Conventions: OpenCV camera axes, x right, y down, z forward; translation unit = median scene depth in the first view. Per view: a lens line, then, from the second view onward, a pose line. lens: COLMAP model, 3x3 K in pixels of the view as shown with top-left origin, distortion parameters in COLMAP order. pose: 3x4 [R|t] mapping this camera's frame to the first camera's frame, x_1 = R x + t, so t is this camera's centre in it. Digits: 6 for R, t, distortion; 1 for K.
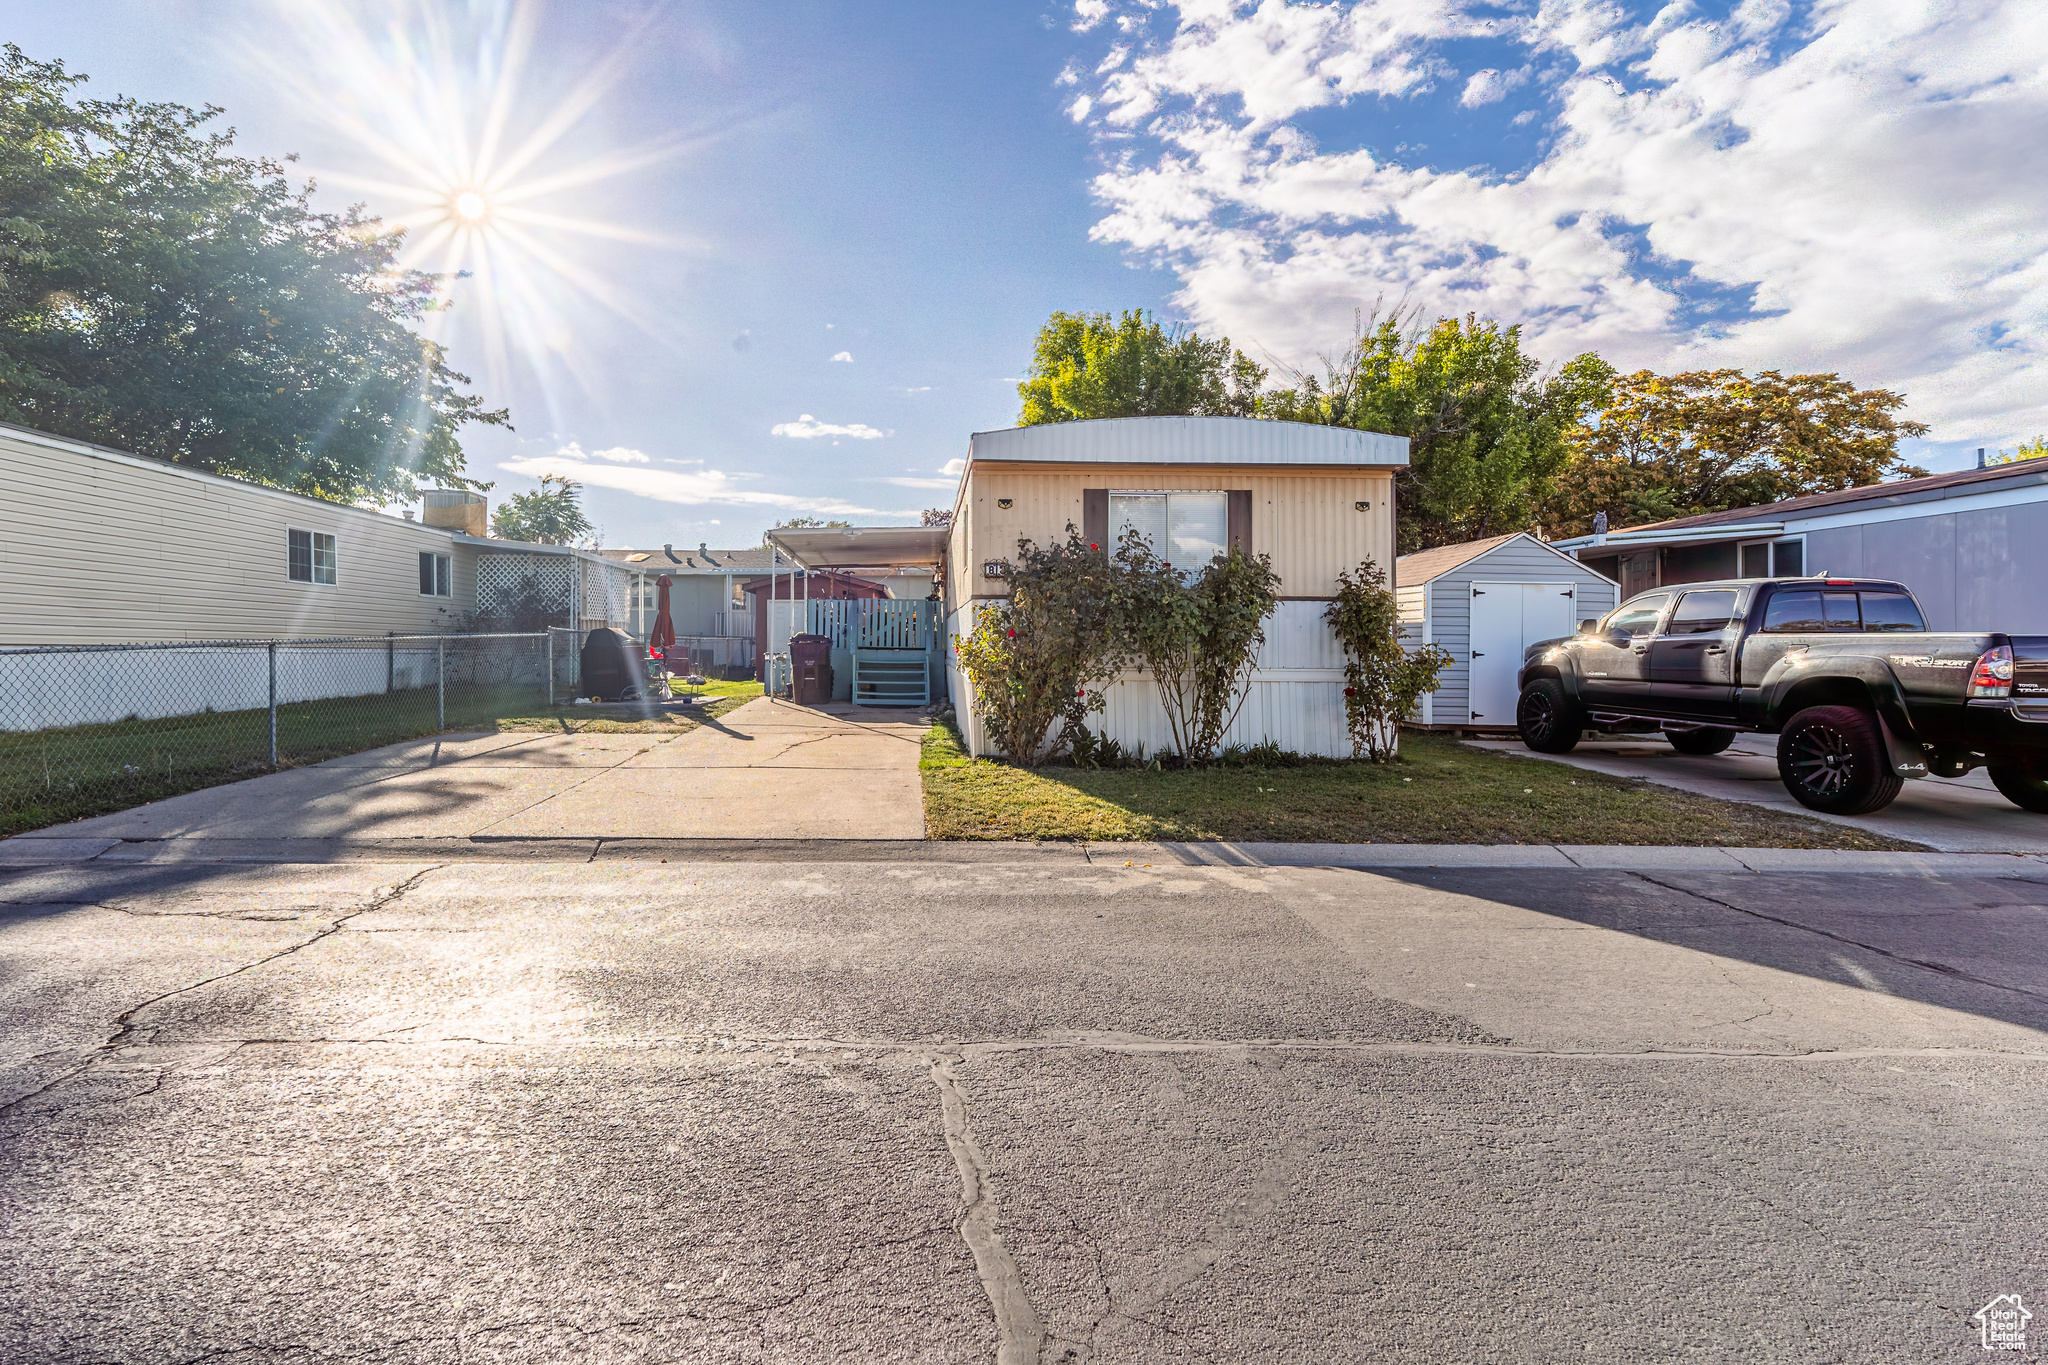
lens RADIAL K [[963.4, 0, 1020.5], [0, 963.4, 686.3], [0, 0, 1]] dist [0.003701, -0.000811]
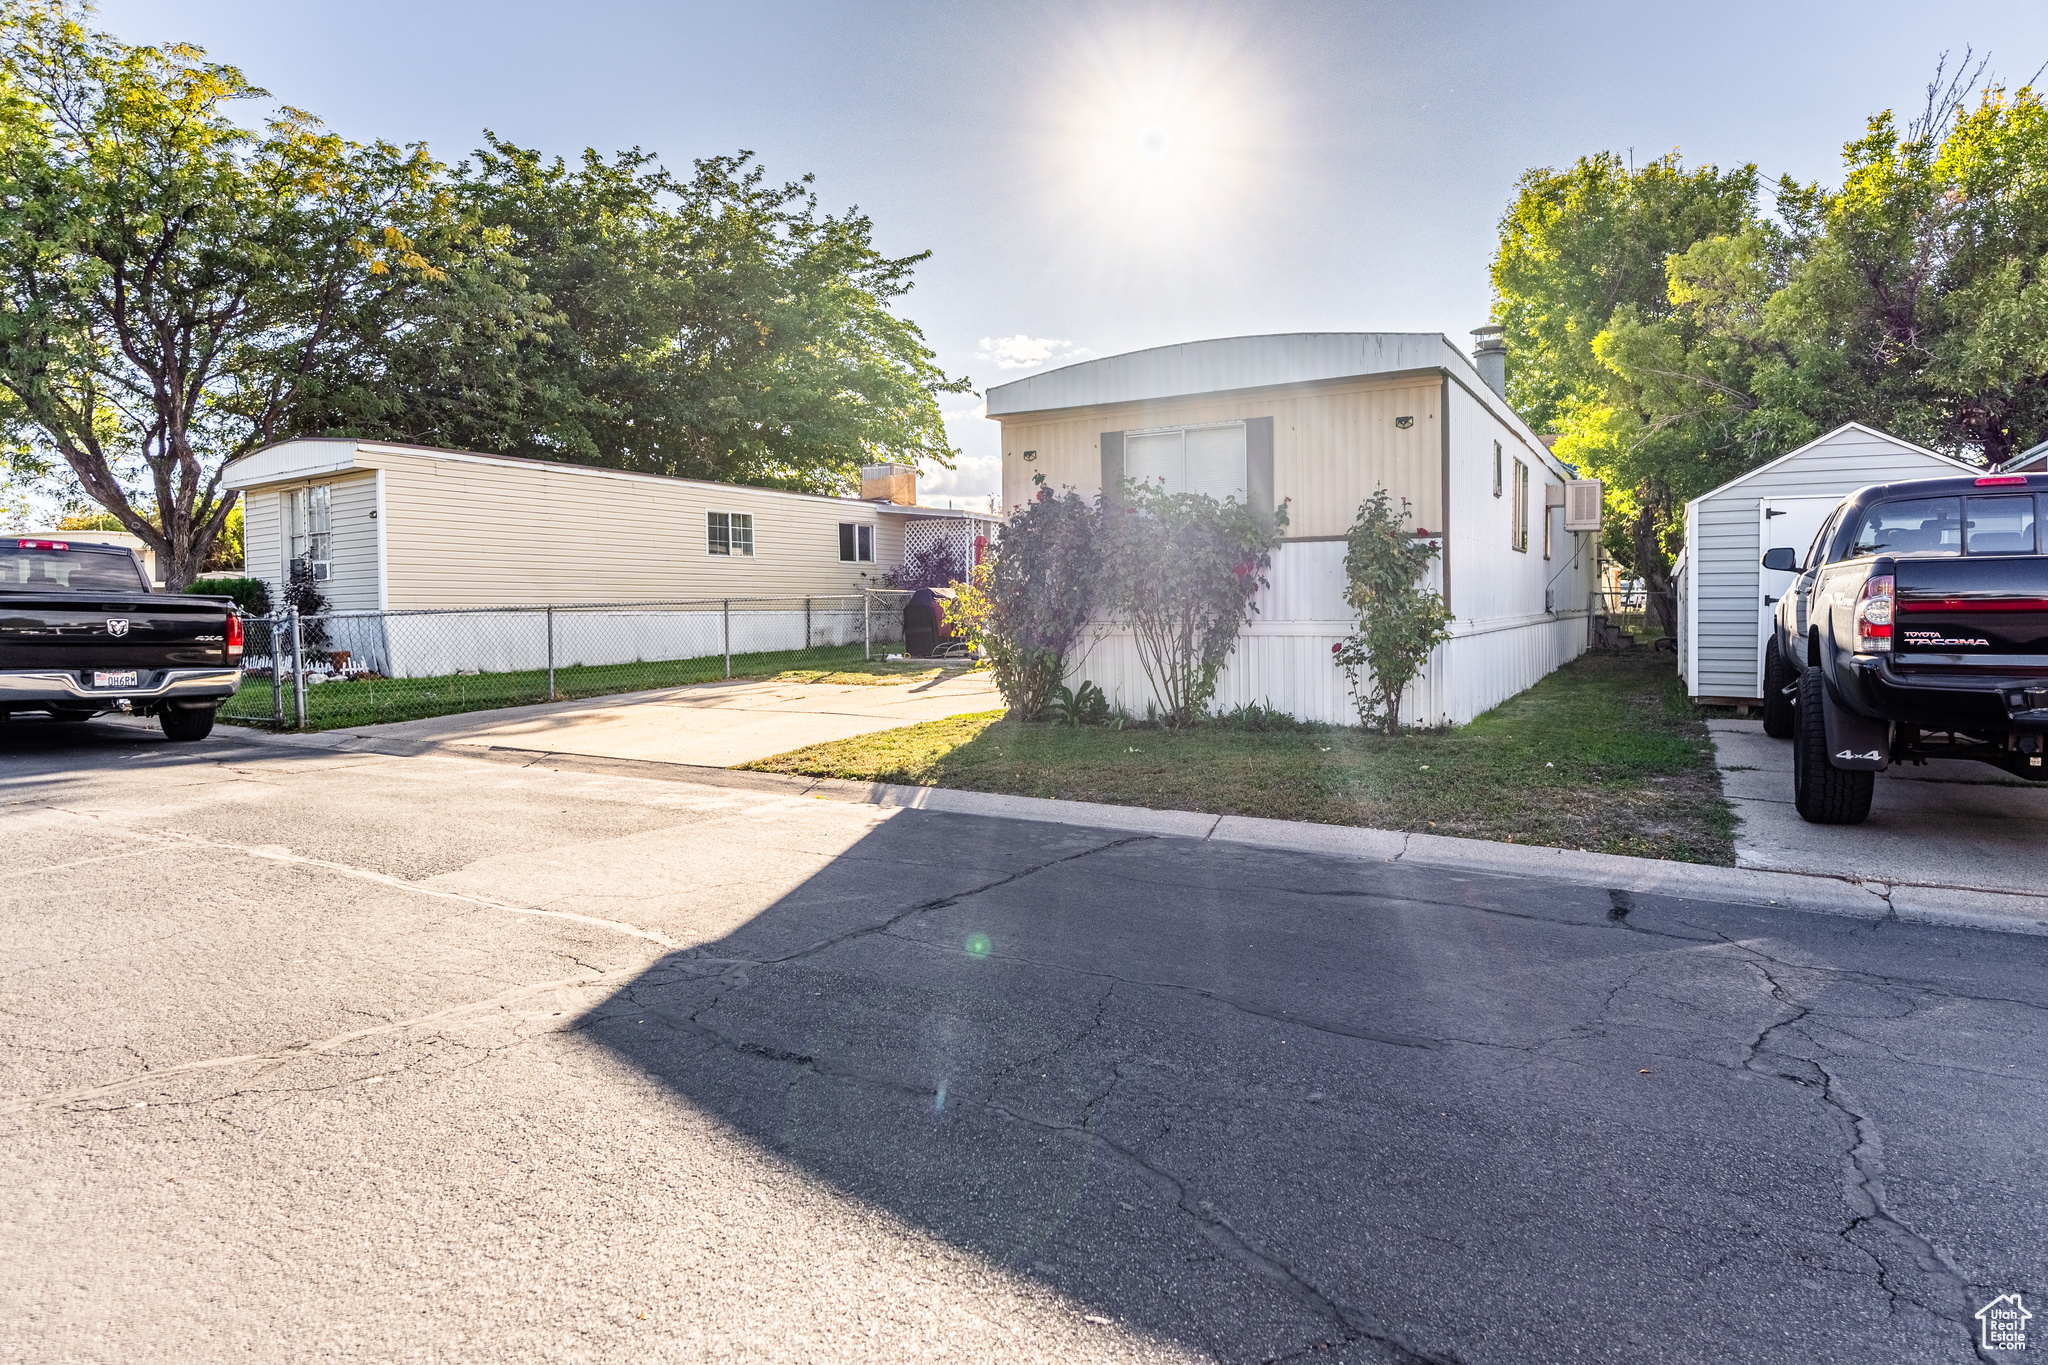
lens RADIAL K [[1108.2, 0, 1025.3], [0, 1108.2, 667.9], [0, 0, 1]] dist [-0.003111, 0.001142]
pose [[0.860547, 0.013401, -0.509195, 0.295224], [-0.004276, 0.999809, 0.019086, 0.003129], [0.509354, -0.014247, 0.860439, 0.009828]]
